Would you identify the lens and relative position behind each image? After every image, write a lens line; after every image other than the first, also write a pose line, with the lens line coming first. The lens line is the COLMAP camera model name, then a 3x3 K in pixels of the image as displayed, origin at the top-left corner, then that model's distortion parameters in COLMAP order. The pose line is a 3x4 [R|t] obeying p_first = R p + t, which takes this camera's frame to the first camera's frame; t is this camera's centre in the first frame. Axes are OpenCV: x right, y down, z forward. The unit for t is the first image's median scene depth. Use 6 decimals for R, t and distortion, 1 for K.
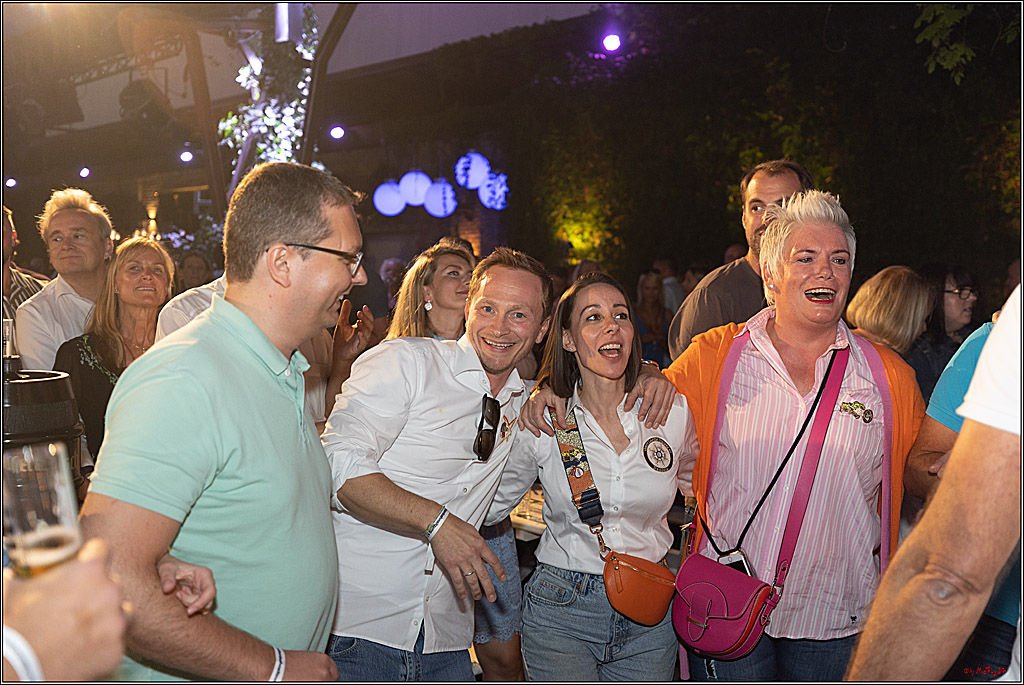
lens RADIAL K [[962.7, 0, 512.0], [0, 962.7, 342.5], [0, 0, 1]] dist [-0.002855, 0.128001]
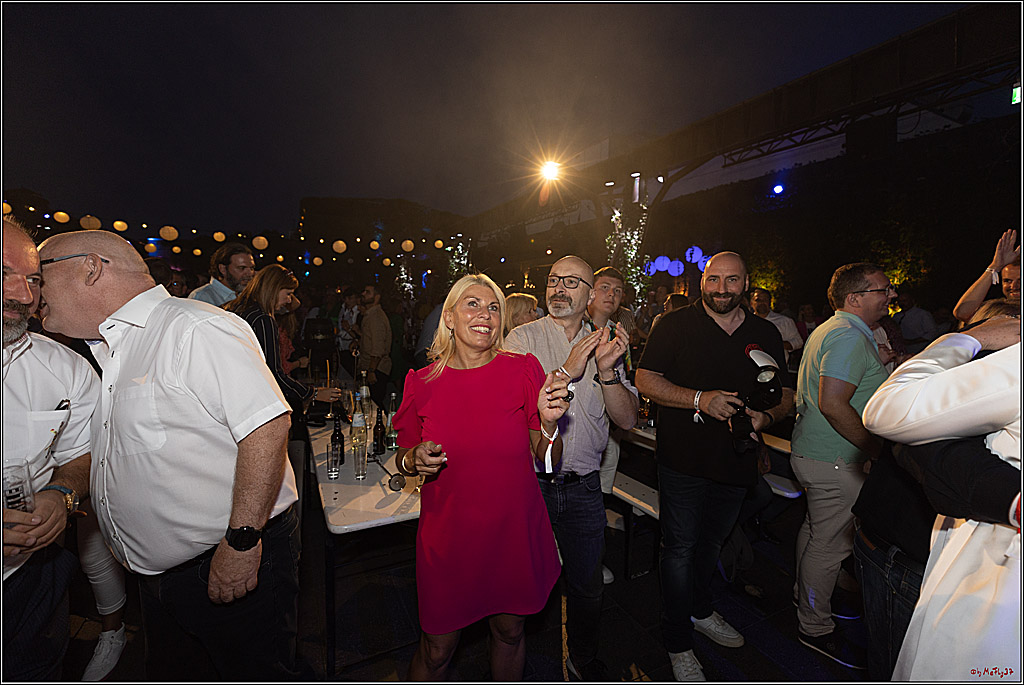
lens RADIAL K [[446.4, 0, 512.0], [0, 446.4, 342.5], [0, 0, 1]] dist [0.003142, 0.000155]
pose [[0.948748, 0.029363, -0.314667, -0.167399], [-0.022828, 0.999441, 0.024433, 0.002252], [0.315209, -0.015998, 0.948887, -0.105473]]
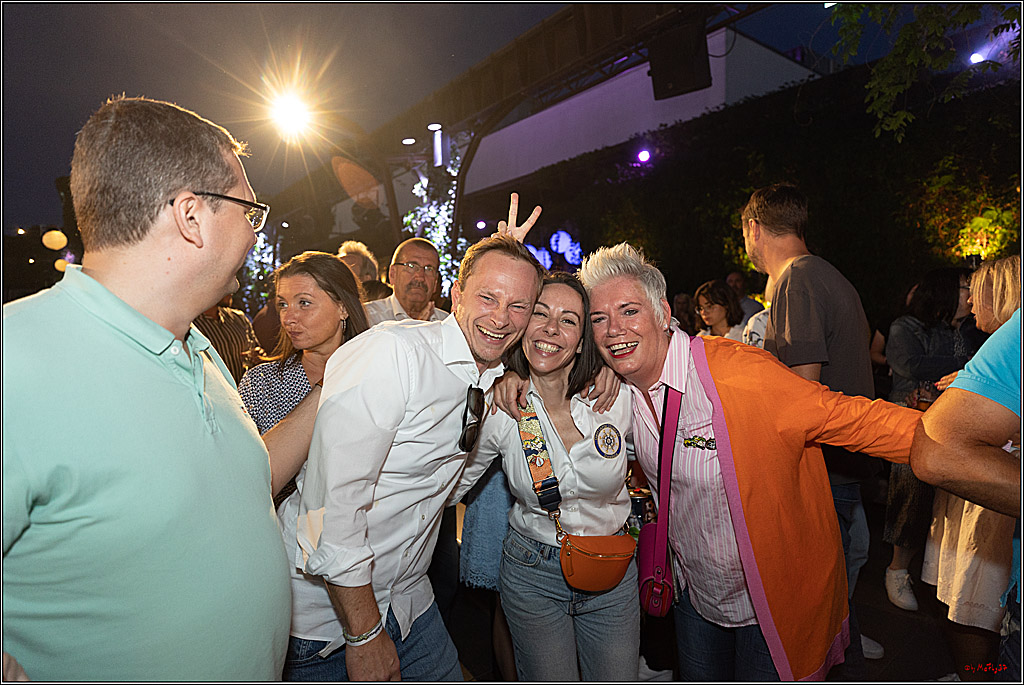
lens RADIAL K [[548.5, 0, 512.0], [0, 548.5, 342.5], [0, 0, 1]] dist [-0.002298, 0.000704]
pose [[0.988754, -0.028302, -0.146846, 0.015190], [0.026994, 0.999576, -0.010894, 0.003536], [0.147092, 0.006807, 0.989099, 0.090102]]
